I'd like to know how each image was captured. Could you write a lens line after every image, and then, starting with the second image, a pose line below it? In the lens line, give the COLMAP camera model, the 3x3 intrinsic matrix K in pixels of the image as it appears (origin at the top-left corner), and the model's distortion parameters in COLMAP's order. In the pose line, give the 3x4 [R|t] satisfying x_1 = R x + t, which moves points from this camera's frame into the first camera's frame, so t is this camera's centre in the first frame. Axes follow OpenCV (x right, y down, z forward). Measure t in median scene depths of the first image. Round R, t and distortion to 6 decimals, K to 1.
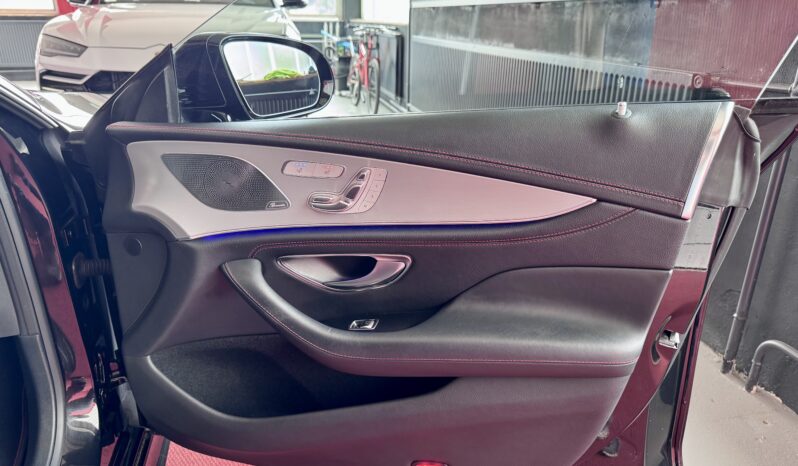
lens RADIAL K [[578.4, 0, 399.0], [0, 578.4, 233.0], [0, 0, 1]] dist [0.000412, -0.000888]
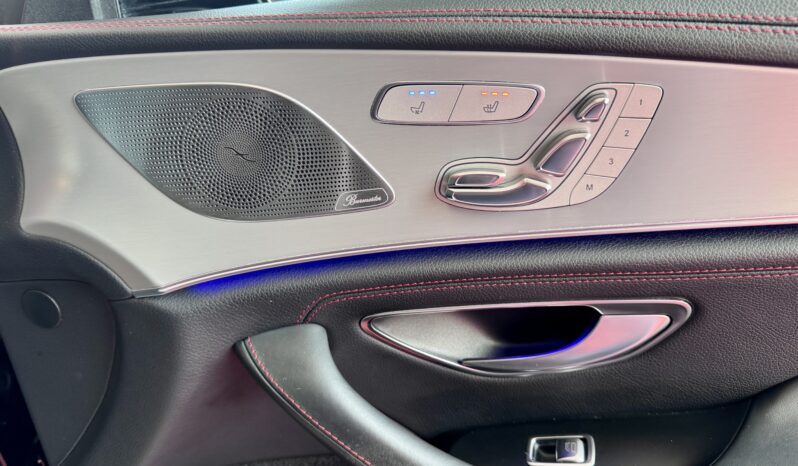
lens RADIAL K [[578.4, 0, 399.0], [0, 578.4, 233.0], [0, 0, 1]] dist [0.000412, -0.000888]
pose [[0.997872, -0.064784, -0.007336, -0.182223], [0.064843, 0.997862, 0.008138, -0.025688], [0.006794, -0.008596, 0.999940, 0.580824]]
